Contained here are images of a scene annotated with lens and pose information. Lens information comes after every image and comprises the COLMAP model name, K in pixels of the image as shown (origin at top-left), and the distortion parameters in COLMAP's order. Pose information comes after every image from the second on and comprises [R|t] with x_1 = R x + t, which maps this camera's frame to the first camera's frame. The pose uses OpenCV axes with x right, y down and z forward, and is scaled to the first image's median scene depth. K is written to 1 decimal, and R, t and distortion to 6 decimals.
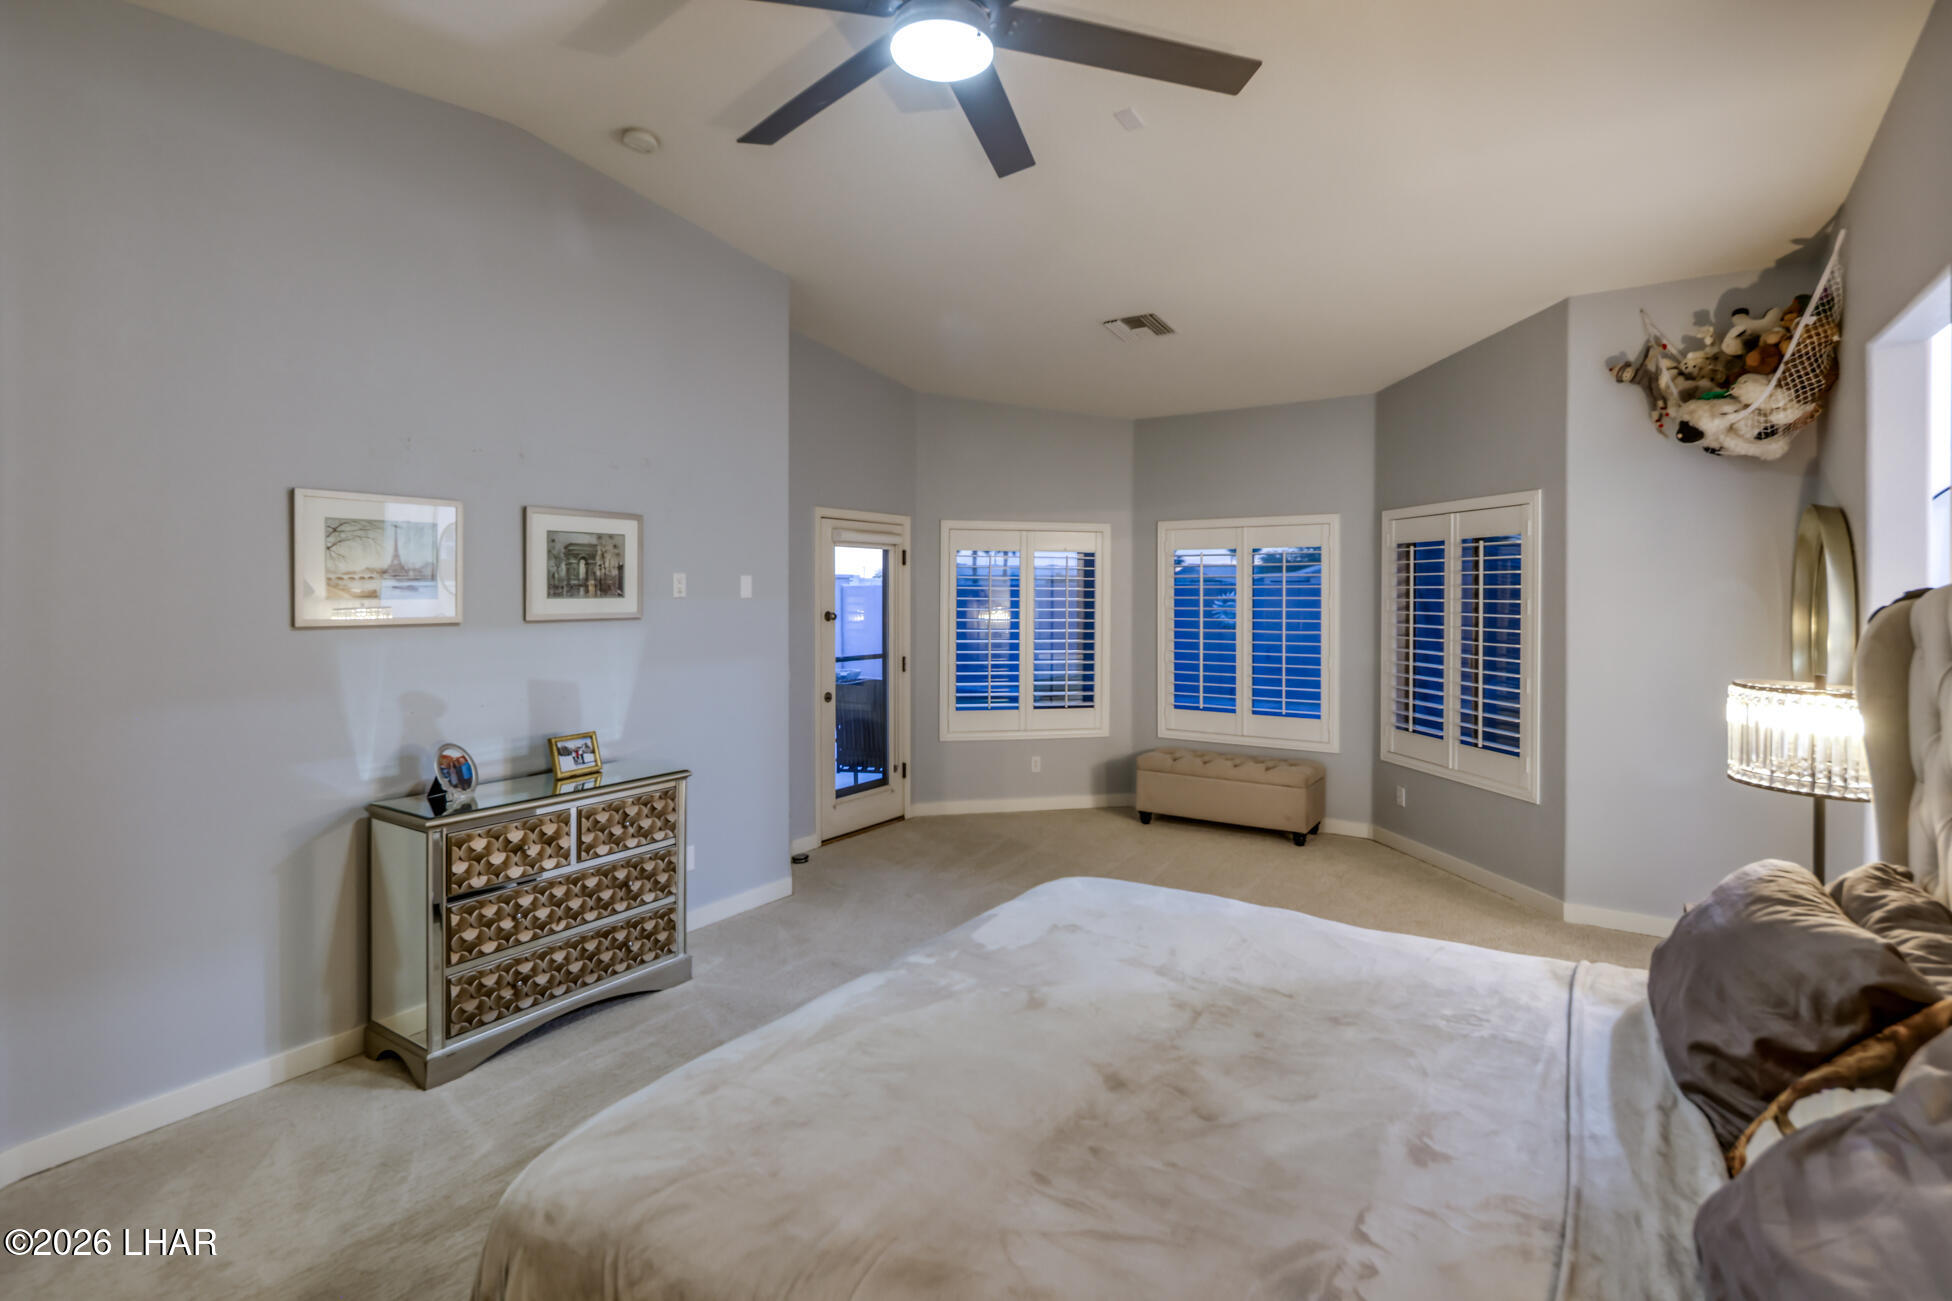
lens RADIAL K [[924.5, 0, 923.1], [0, 924.5, 603.4], [0, 0, 1]] dist [0.011545, -0.003324]
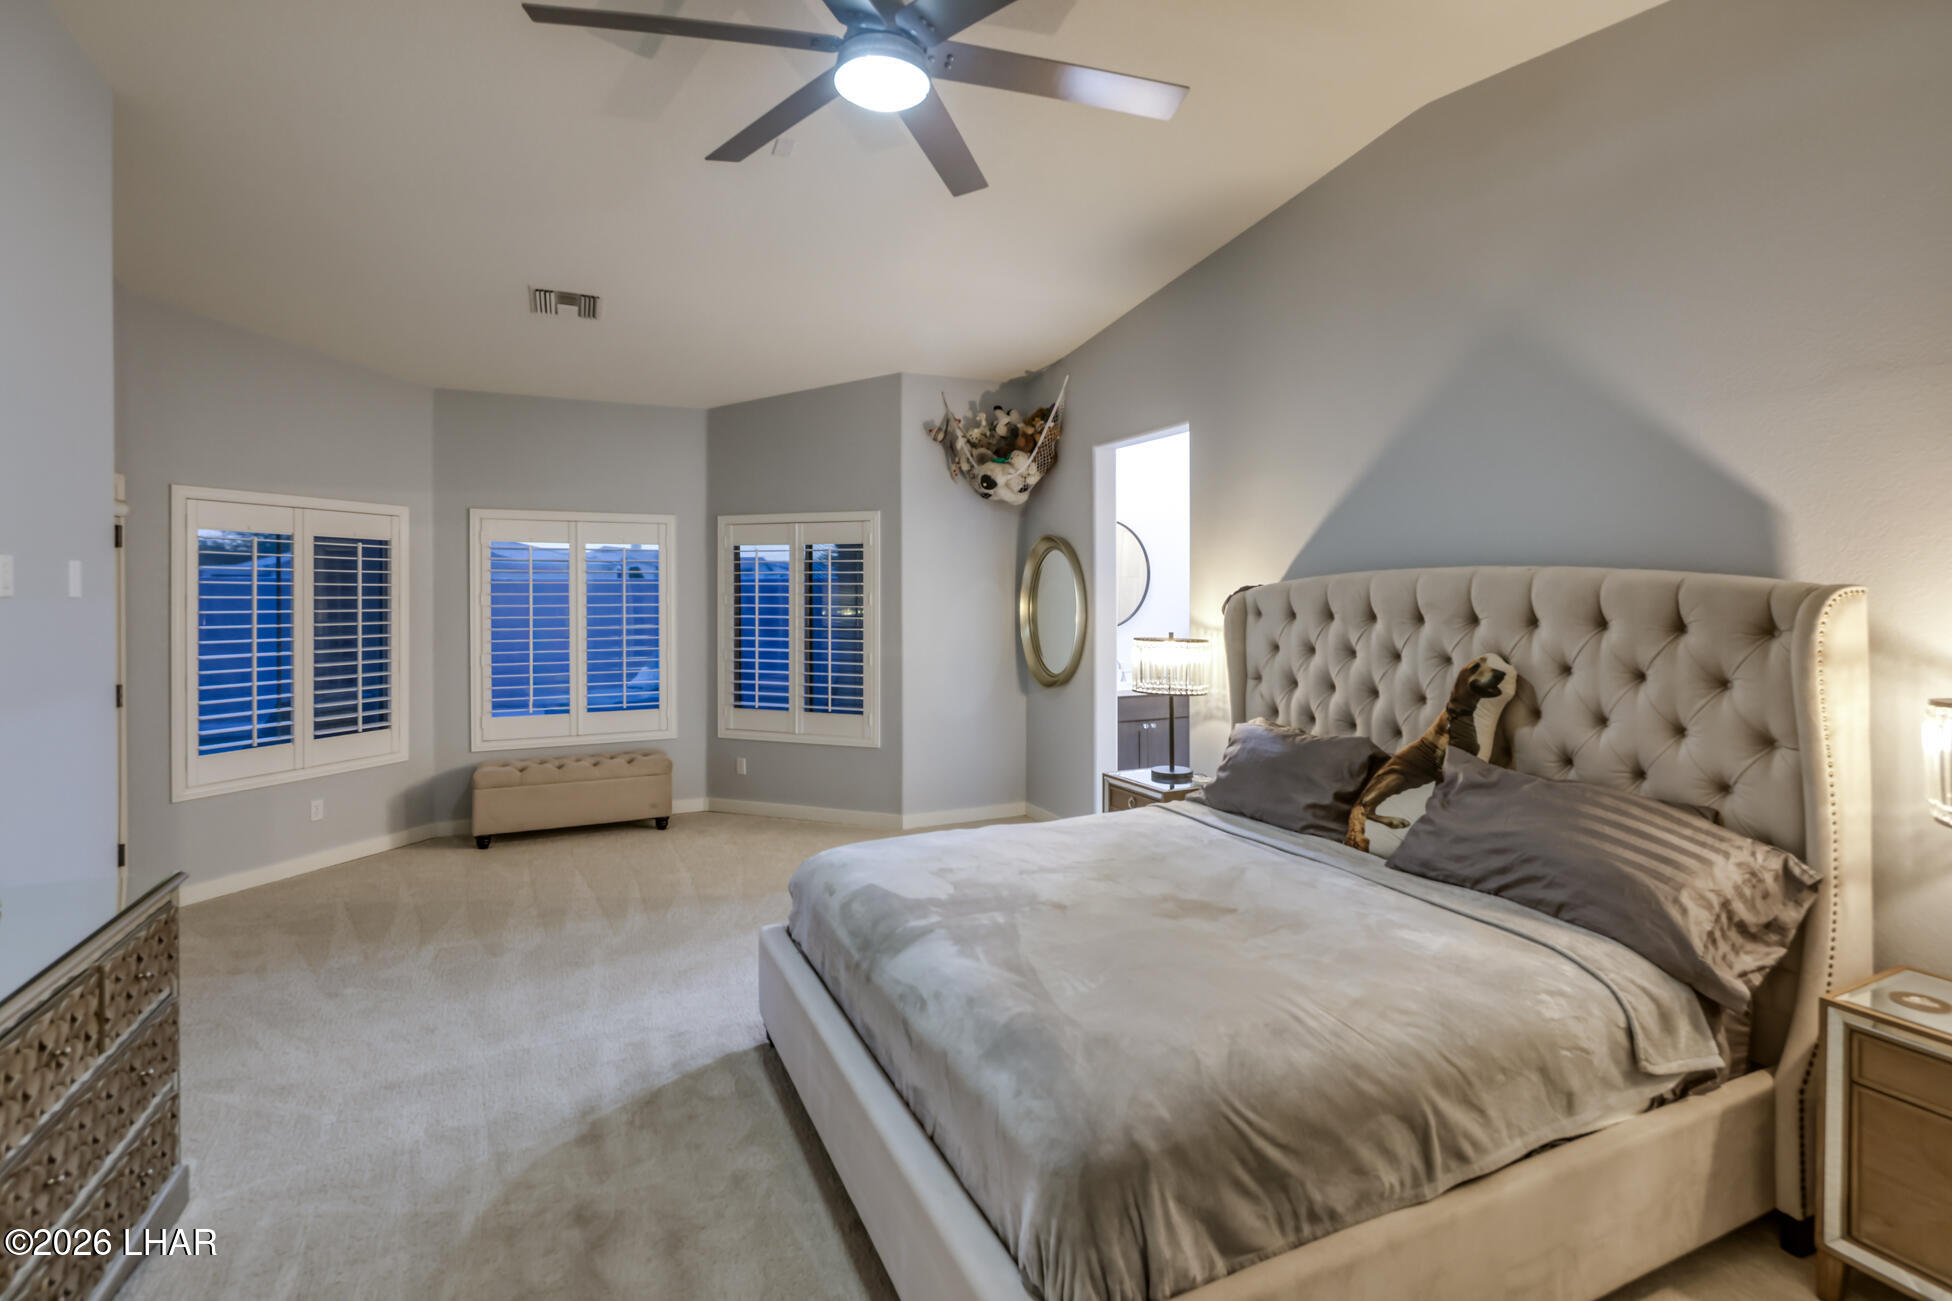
lens RADIAL K [[924.5, 0, 1020.3], [0, 924.5, 596.0], [0, 0, 1]] dist [0.011545, -0.003324]
pose [[0.524352, -0.006384, 0.851478, -0.299249], [0.010959, 0.999940, 0.000748, 0.000292], [-0.851431, 0.008939, 0.524390, 0.112452]]
